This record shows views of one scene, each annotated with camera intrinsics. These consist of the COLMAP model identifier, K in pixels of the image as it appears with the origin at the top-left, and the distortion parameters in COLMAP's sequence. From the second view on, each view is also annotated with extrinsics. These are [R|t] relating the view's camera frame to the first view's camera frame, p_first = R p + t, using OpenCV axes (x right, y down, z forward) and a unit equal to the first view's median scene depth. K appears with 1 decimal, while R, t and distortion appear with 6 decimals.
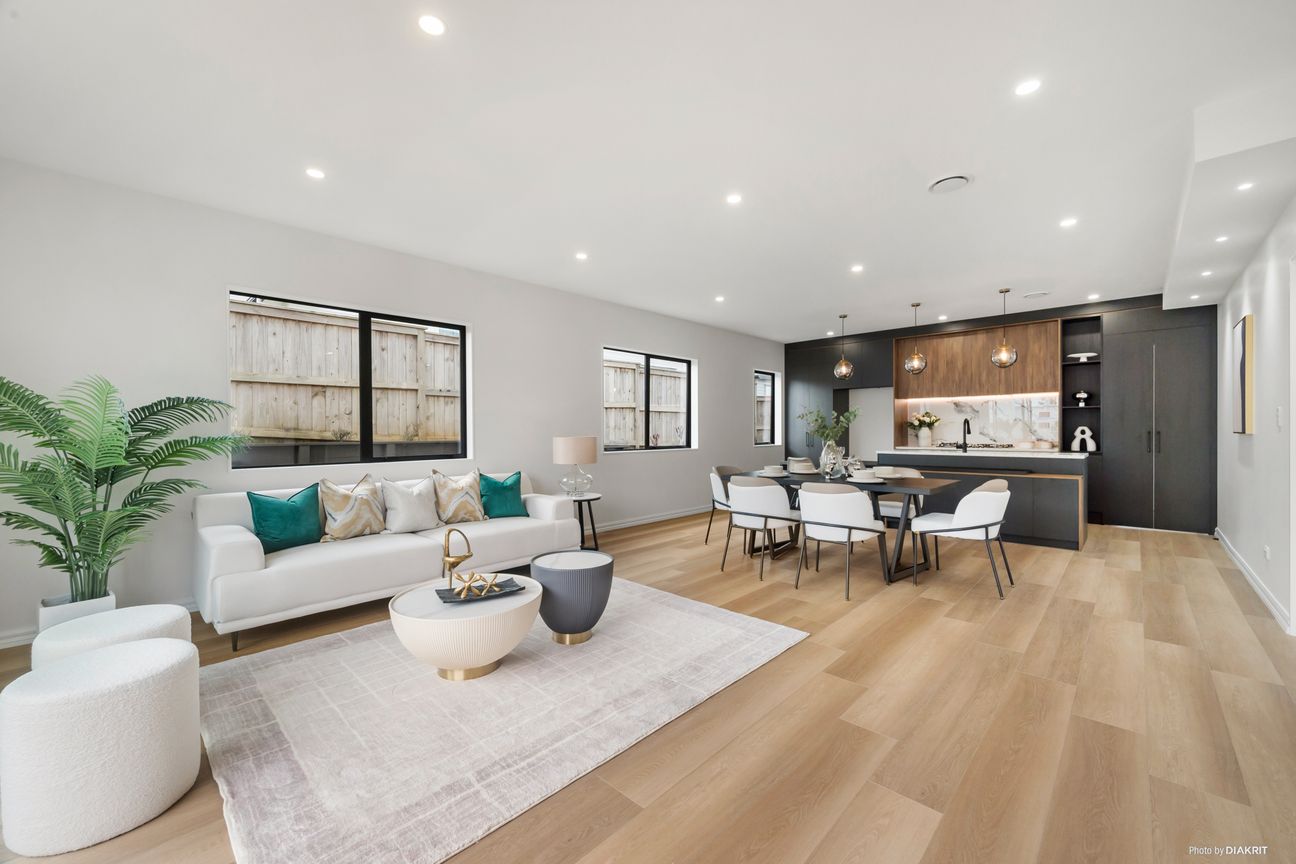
lens RADIAL K [[517.1, 0, 648.0], [0, 517.1, 432.0], [0, 0, 1]] dist [-0.000899, -0.000223]
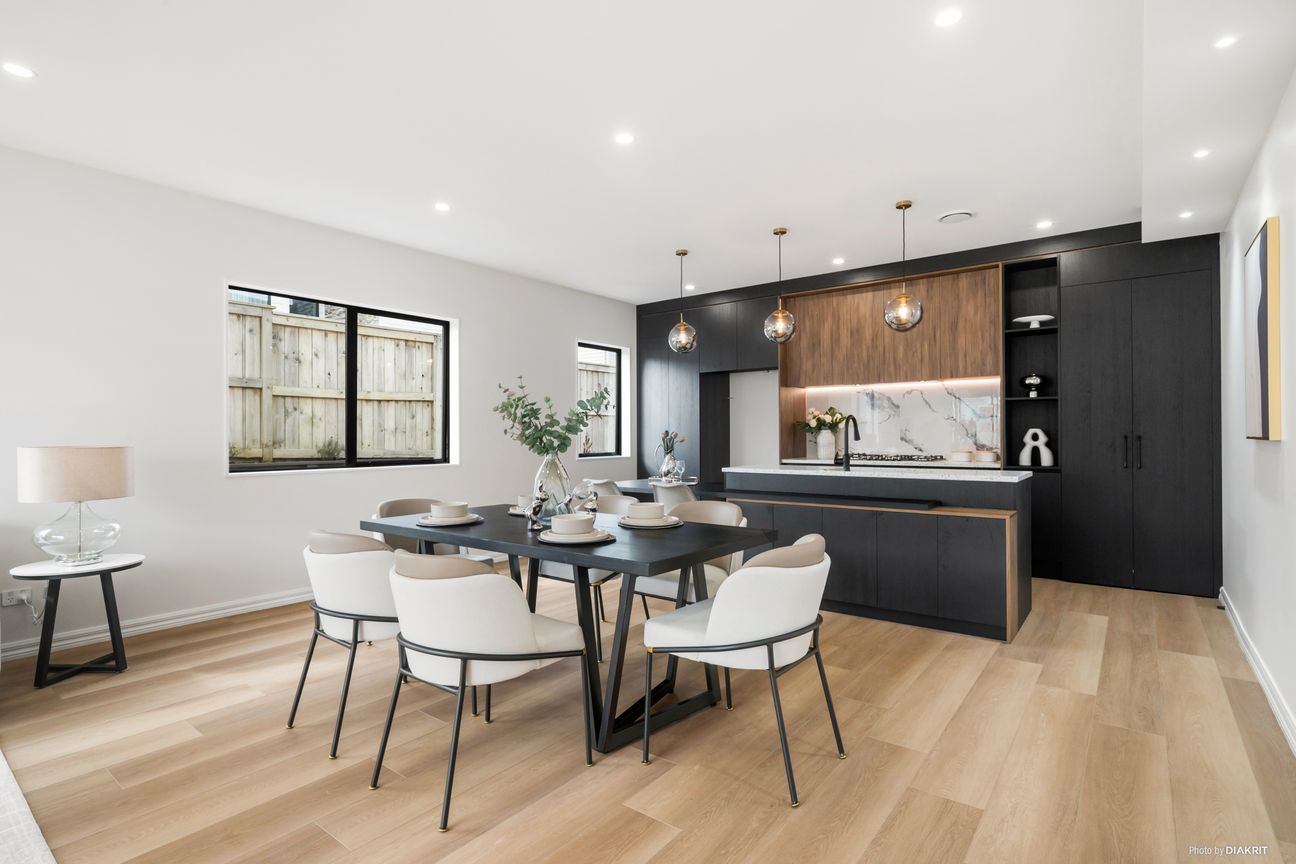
lens RADIAL K [[641.9, 0, 648.0], [0, 641.9, 432.0], [0, 0, 1]] dist [-0.000644, -0.000505]
pose [[0.994467, 0.000173, 0.105045, 0.276174], [0.000724, 0.999964, -0.008495, 0.000436], [-0.105042, 0.008524, 0.994431, 0.251020]]
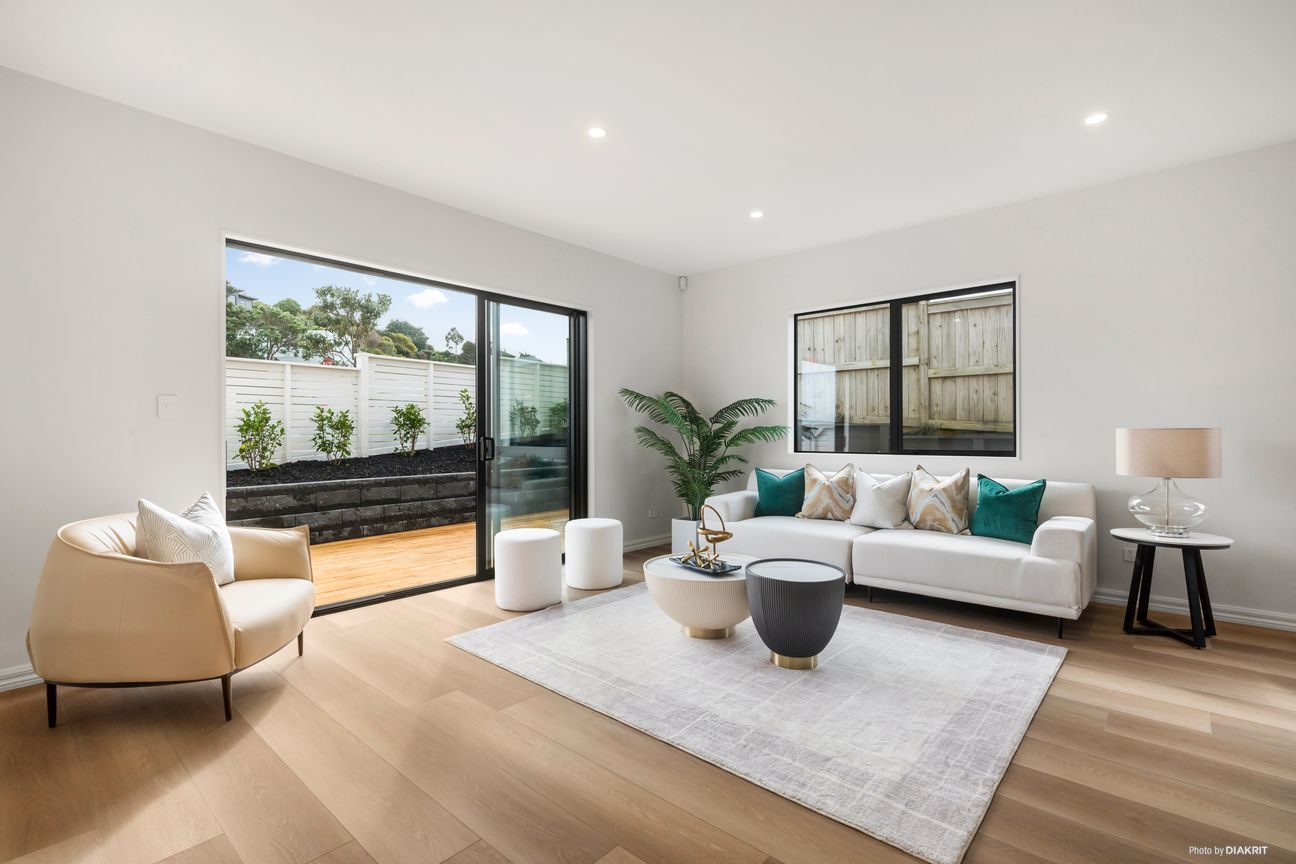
lens RADIAL K [[585.2, 0, 648.0], [0, 585.2, 432.0], [0, 0, 1]] dist [0.002015, 0.000257]
pose [[0.033795, 0.005632, -0.999413, 0.370053], [0.001090, 0.999983, 0.005672, 0.007001], [0.999428, -0.001281, 0.033788, 0.335710]]
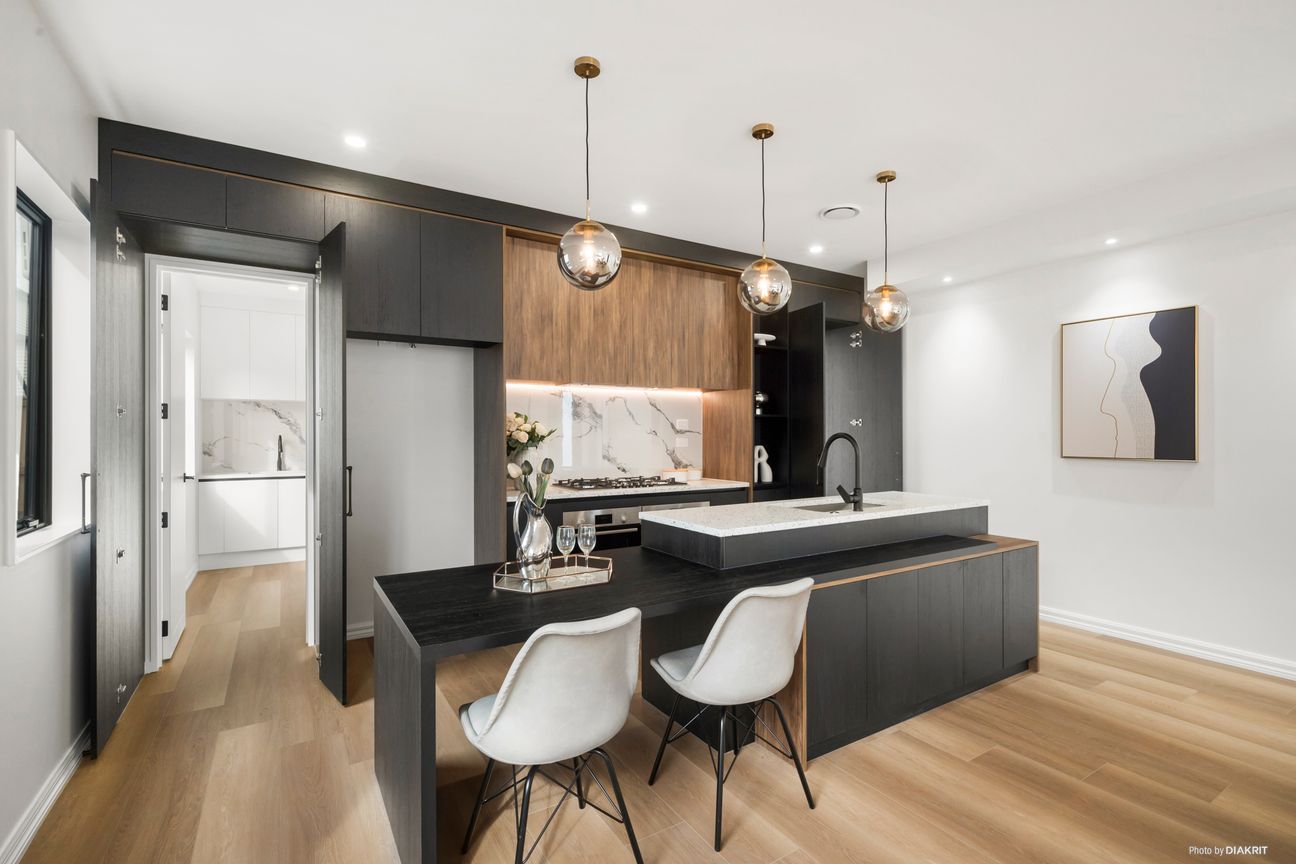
lens RADIAL K [[605.2, 0, 648.0], [0, 605.2, 432.0], [0, 0, 1]] dist [0.000866, 0.000080]
pose [[0.236618, 0.006221, 0.971583, 0.061338], [0.002511, 0.999972, -0.007014, -0.022921], [-0.971599, 0.004100, 0.236596, 0.970364]]
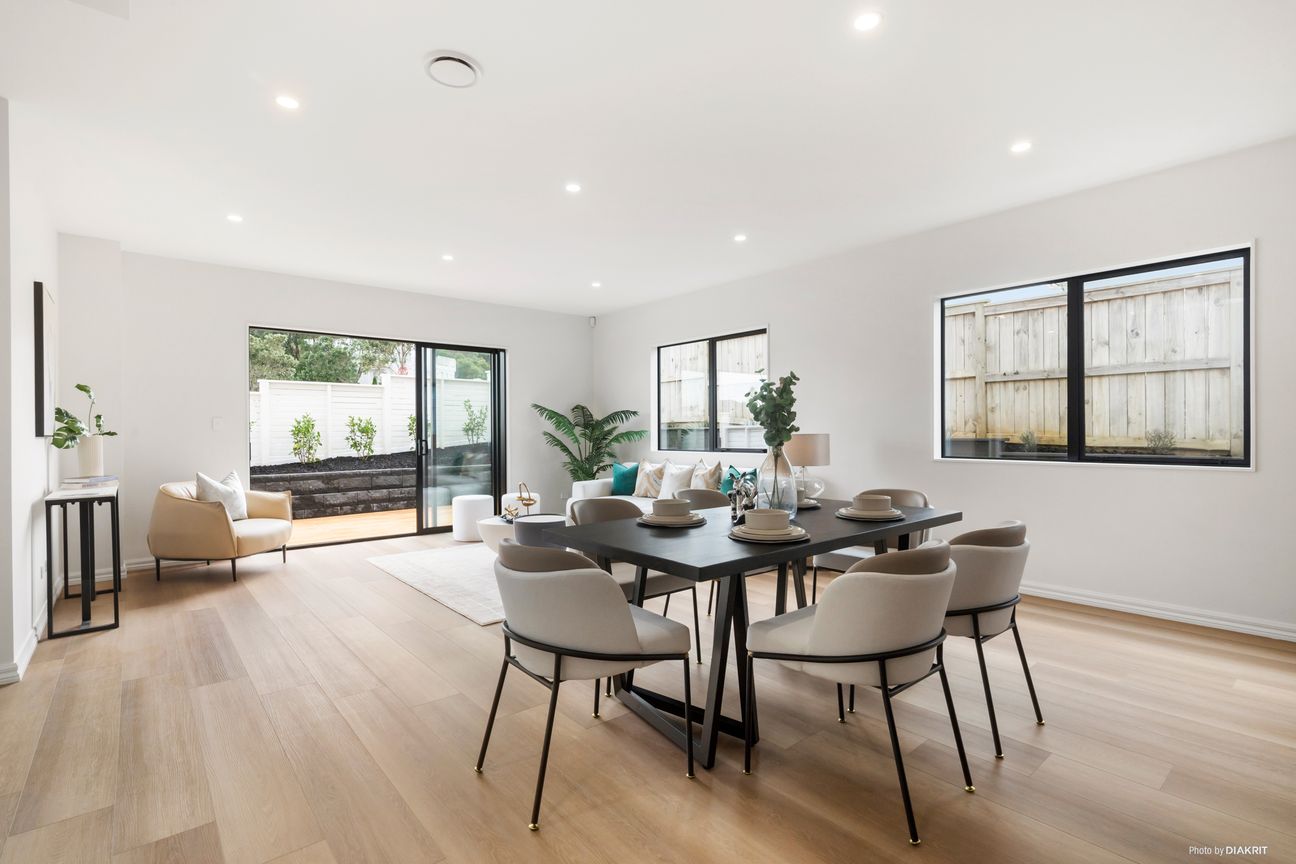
lens RADIAL K [[600.8, 0, 648.0], [0, 600.8, 432.0], [0, 0, 1]] dist [0.000236, 0.000129]
pose [[-0.107375, 0.007050, -0.994194, 0.685894], [0.005219, 0.999965, 0.006527, -0.001516], [0.994205, -0.004488, -0.107408, 0.679492]]
